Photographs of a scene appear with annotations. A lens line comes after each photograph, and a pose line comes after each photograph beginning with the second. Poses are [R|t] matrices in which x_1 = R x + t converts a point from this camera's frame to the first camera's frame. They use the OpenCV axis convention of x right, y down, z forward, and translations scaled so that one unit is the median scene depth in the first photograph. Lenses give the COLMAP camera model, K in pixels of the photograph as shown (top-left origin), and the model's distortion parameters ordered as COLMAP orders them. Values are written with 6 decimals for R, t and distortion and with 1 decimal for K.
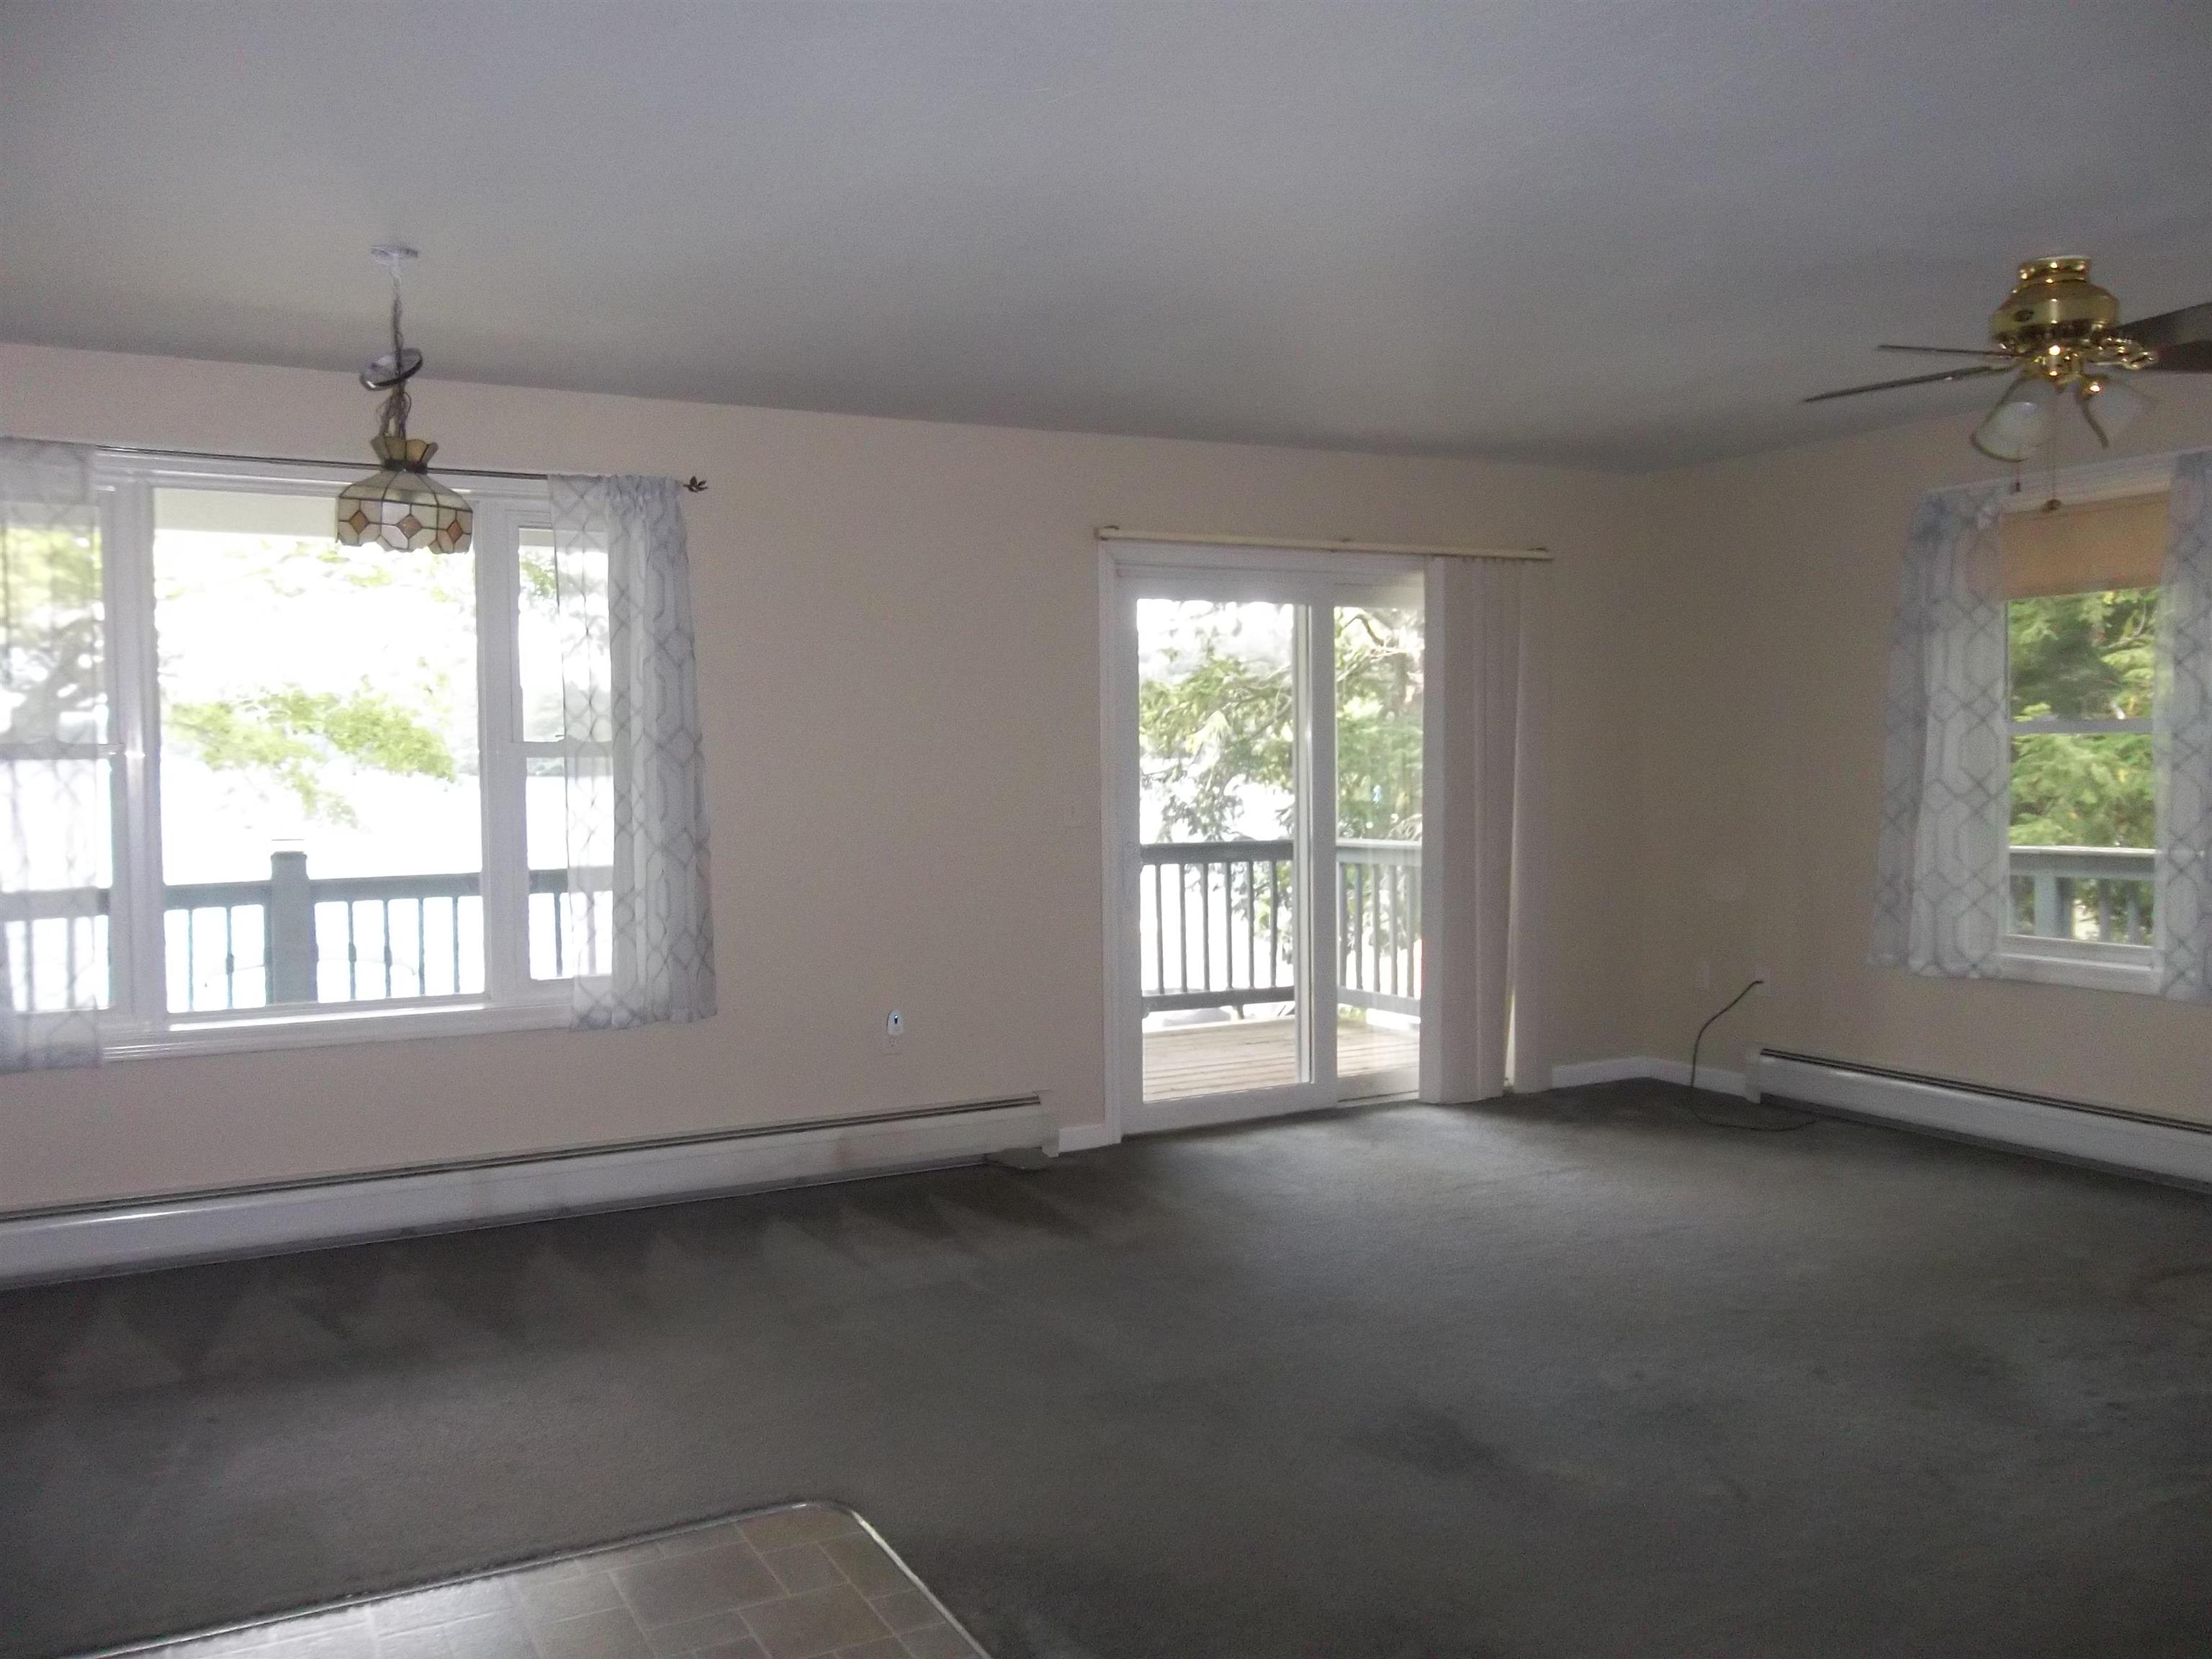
lens RADIAL K [[1834.3, 0, 1120.6], [0, 1834.3, 835.3], [0, 0, 1]] dist [0.006000, 0.005808]
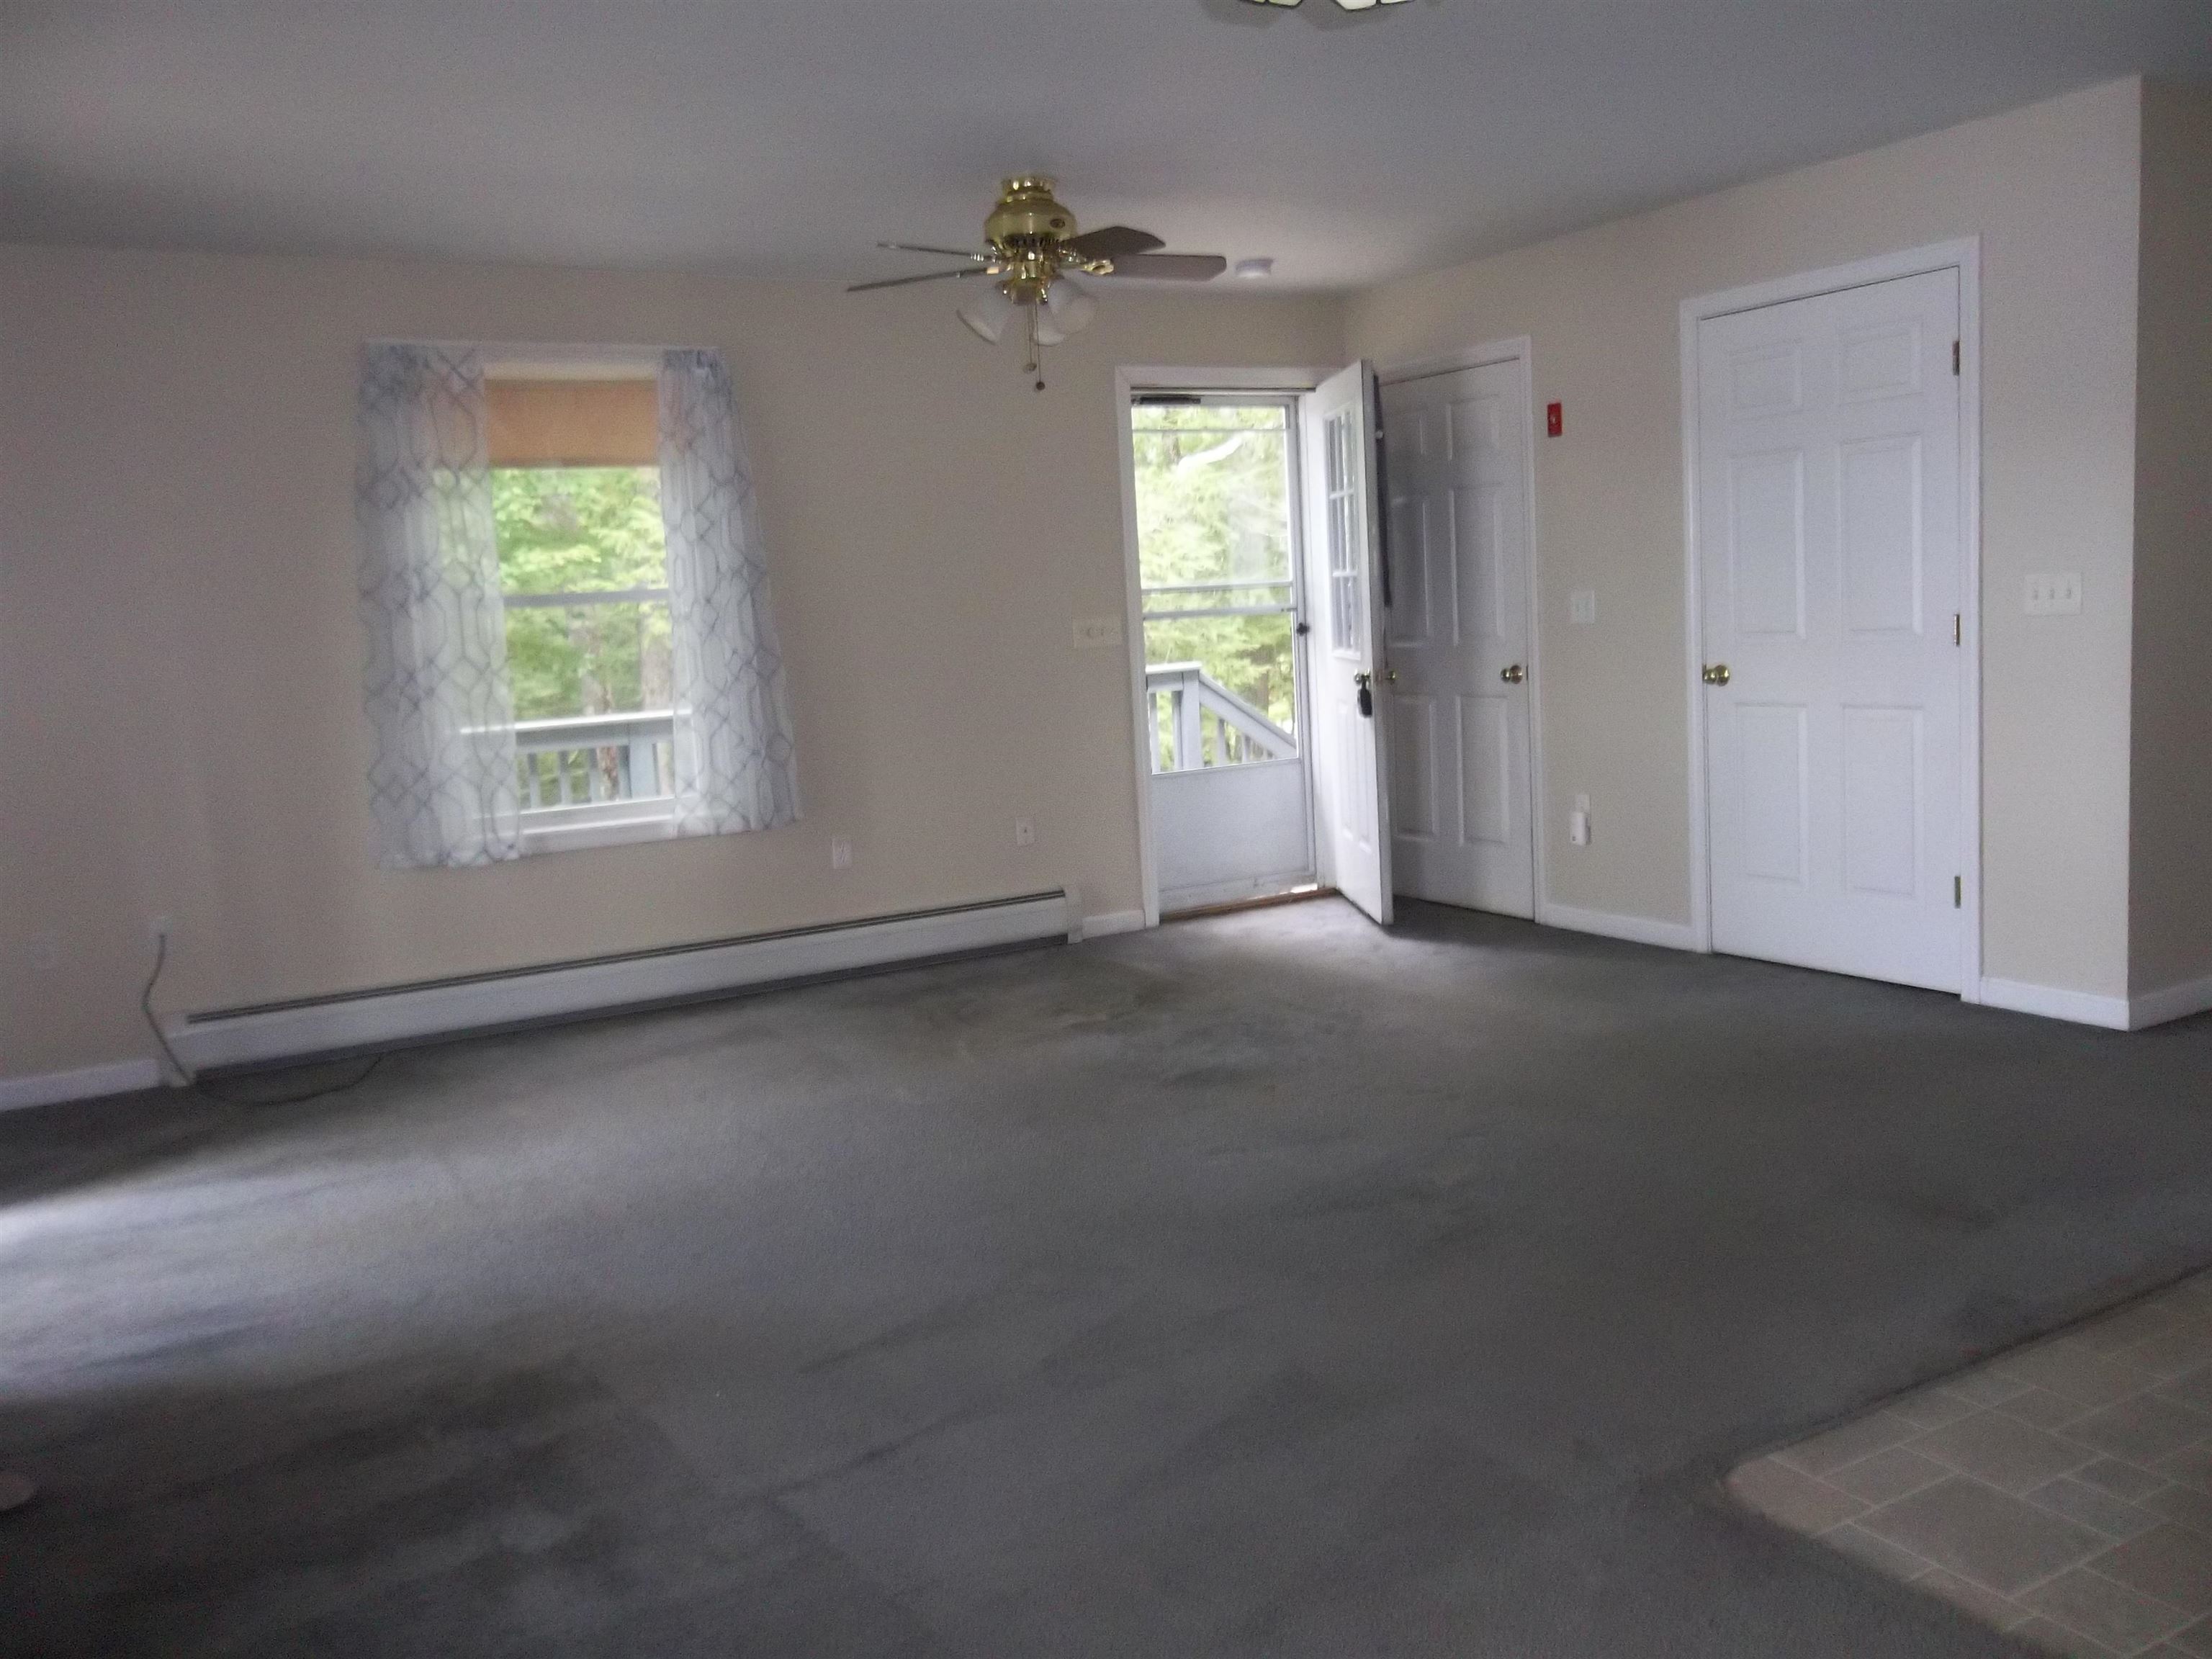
lens RADIAL K [[1834.3, 0, 1120.6], [0, 1834.3, 835.3], [0, 0, 1]] dist [0.006000, 0.005808]
pose [[-0.024366, -0.110262, 0.993604, -0.507848], [0.101074, 0.988534, 0.112178, -0.011640], [-0.994580, 0.103161, -0.012942, 0.695156]]
